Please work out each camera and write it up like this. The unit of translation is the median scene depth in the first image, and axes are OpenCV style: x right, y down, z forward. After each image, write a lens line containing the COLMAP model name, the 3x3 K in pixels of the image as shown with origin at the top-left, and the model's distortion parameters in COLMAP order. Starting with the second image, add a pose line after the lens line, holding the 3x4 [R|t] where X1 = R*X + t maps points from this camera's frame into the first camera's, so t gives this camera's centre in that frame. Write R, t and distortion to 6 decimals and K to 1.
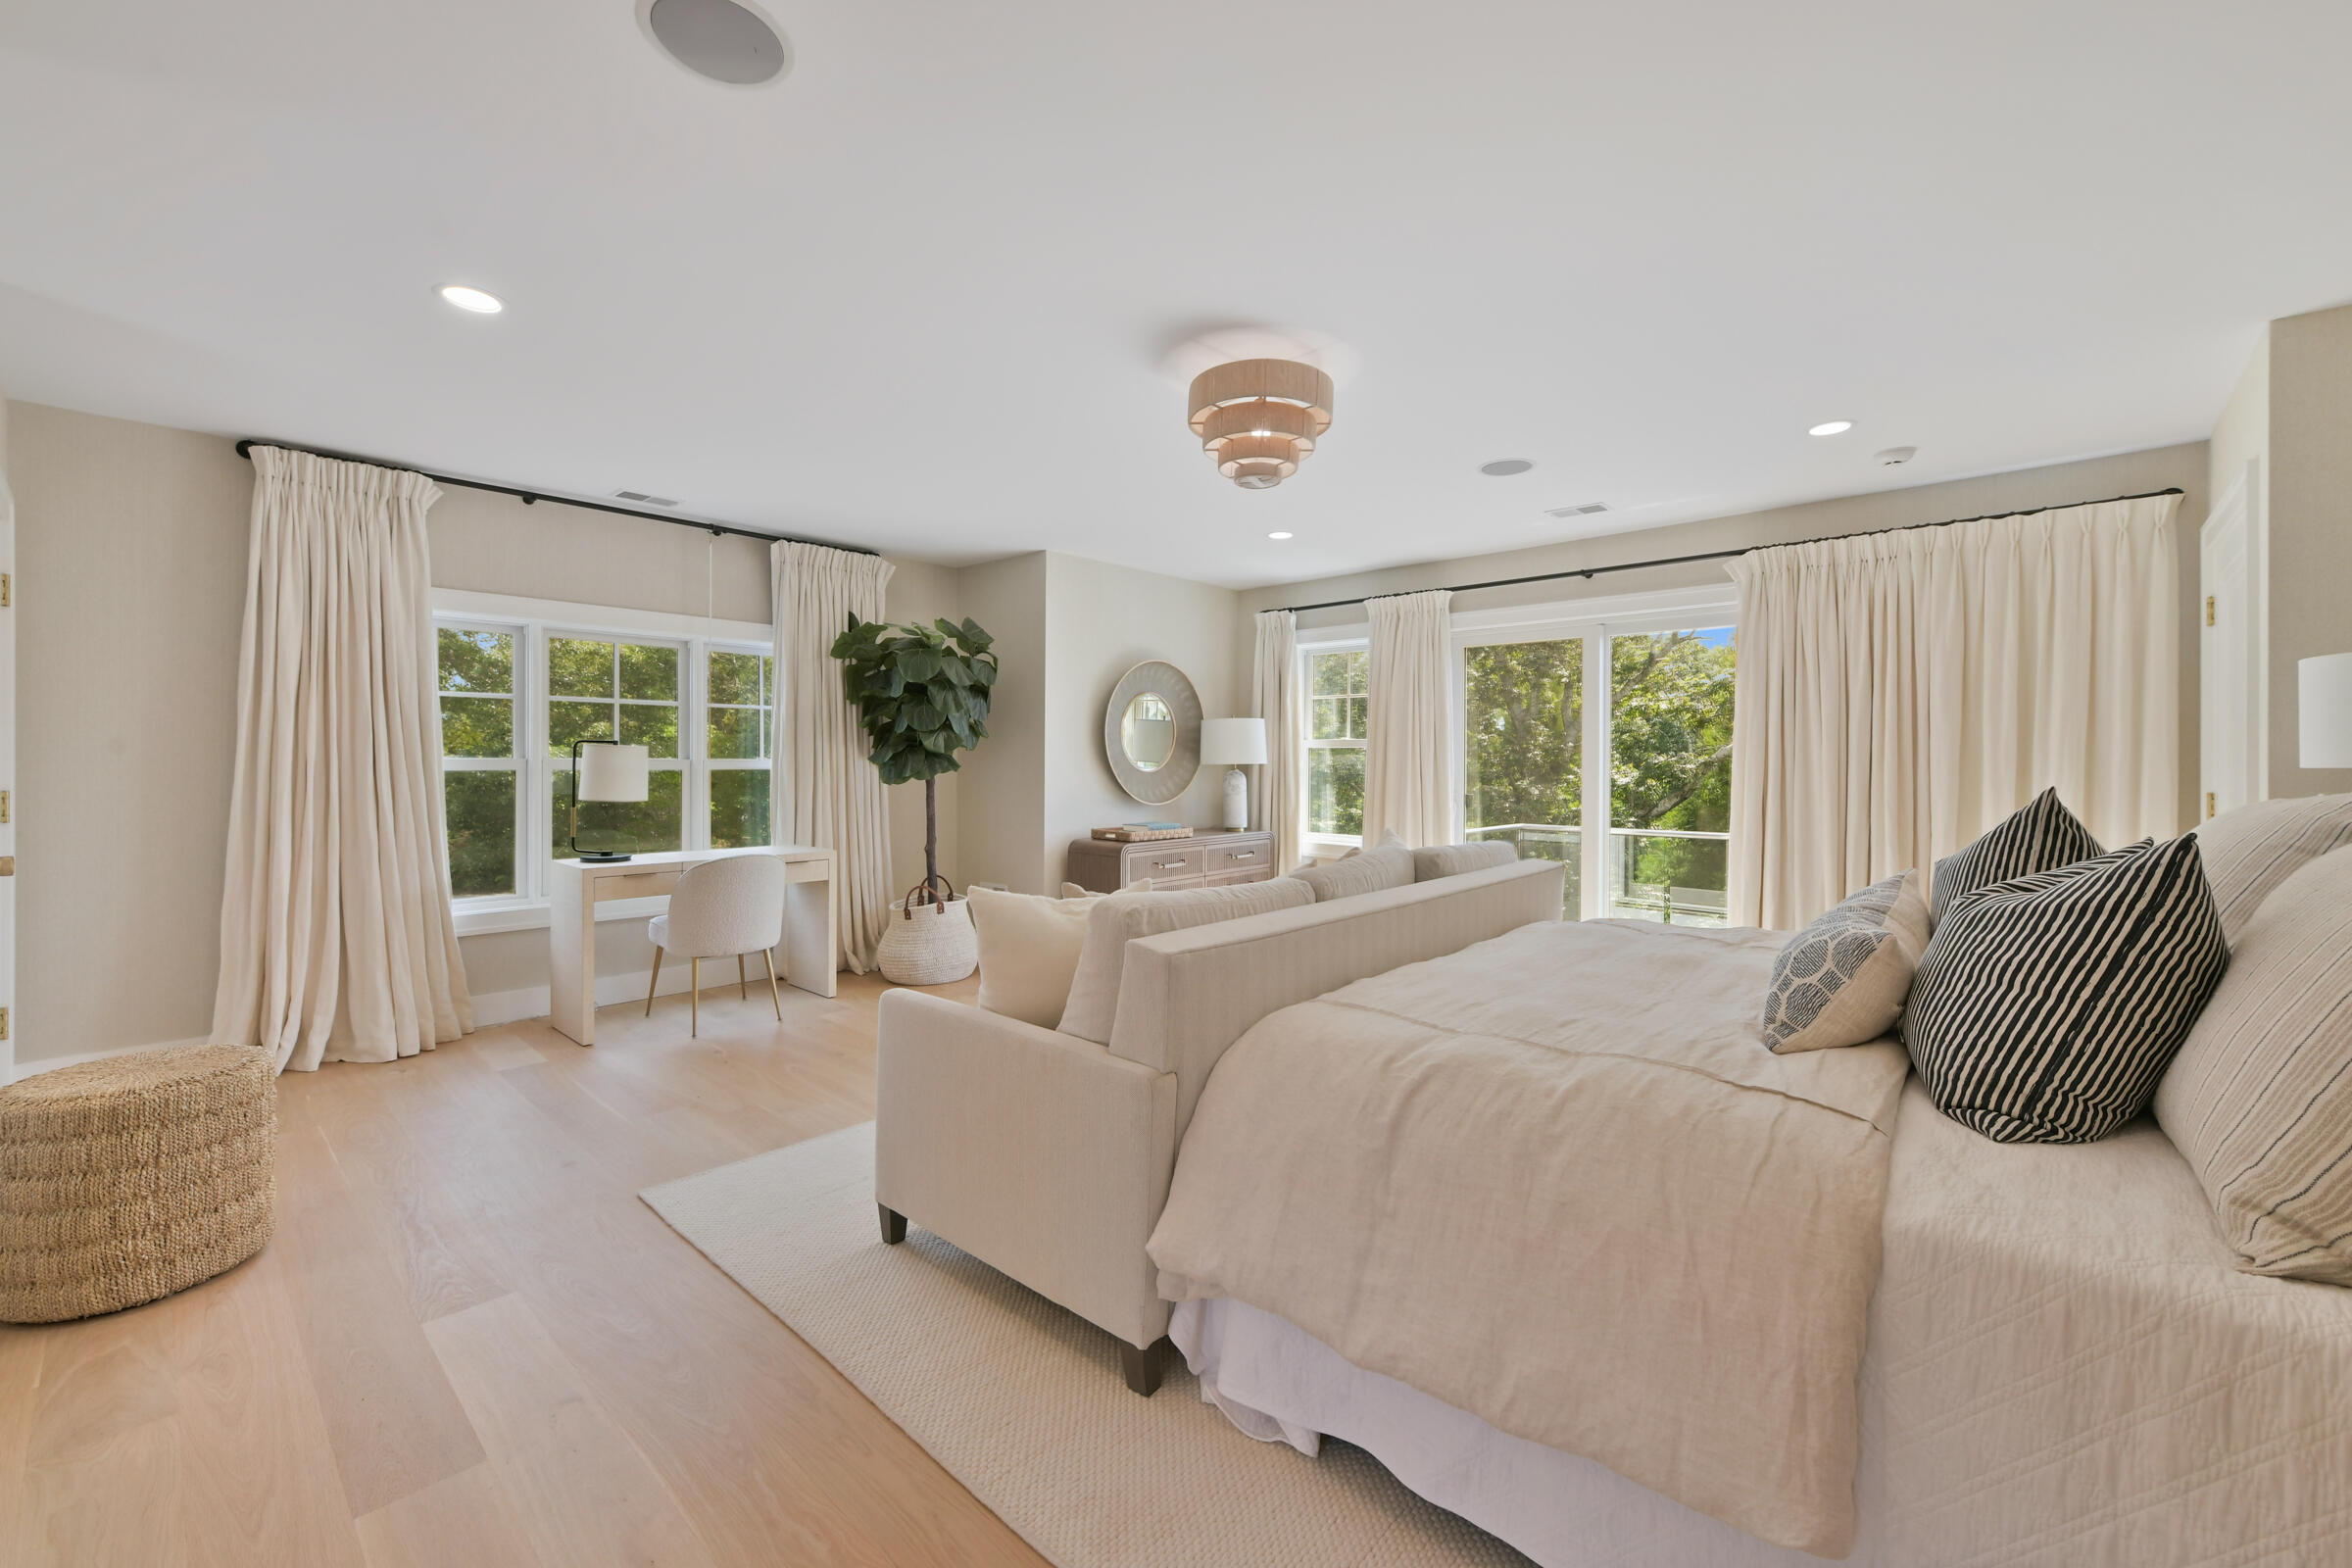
lens RADIAL K [[937.5, 0, 1186.5], [0, 937.5, 776.6], [0, 0, 1]] dist [-0.001866, -0.000339]
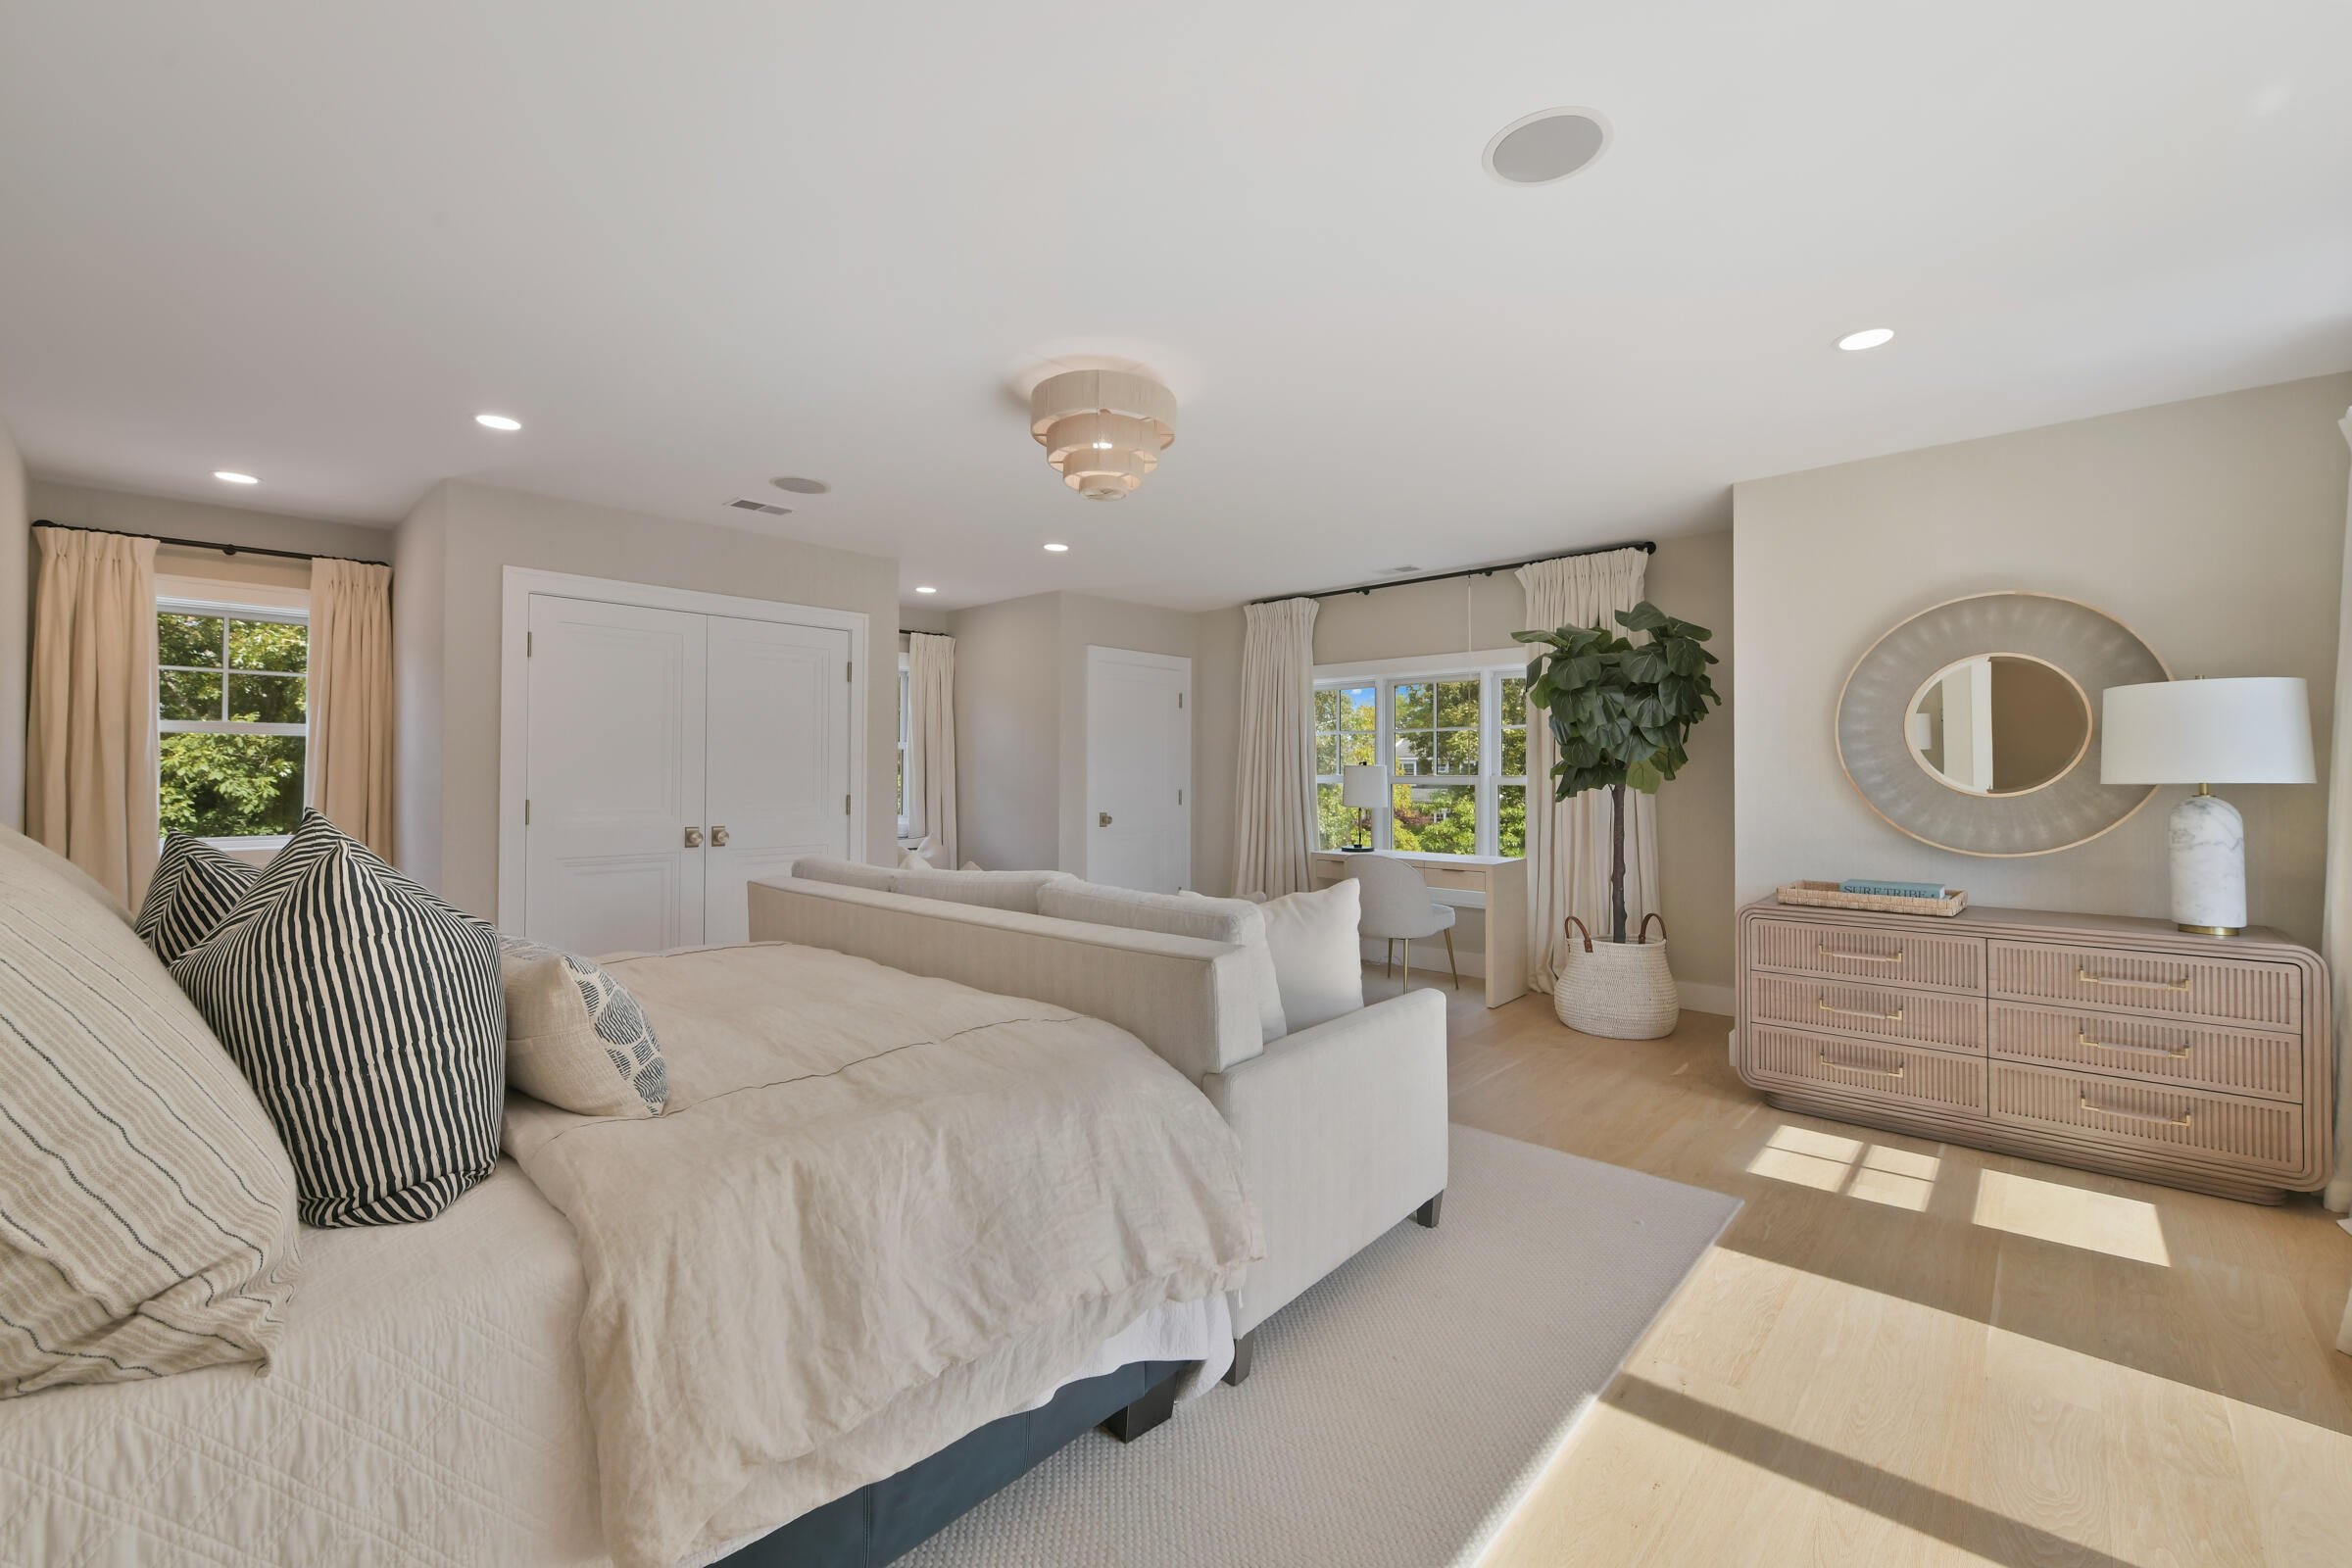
lens RADIAL K [[937.5, 0, 1186.5], [0, 937.5, 776.6], [0, 0, 1]] dist [-0.001866, -0.000339]
pose [[0.006026, -0.002117, -0.999980, 0.593583], [-0.019848, 0.999801, -0.002236, -0.006828], [0.999785, 0.019861, 0.005983, 0.604729]]
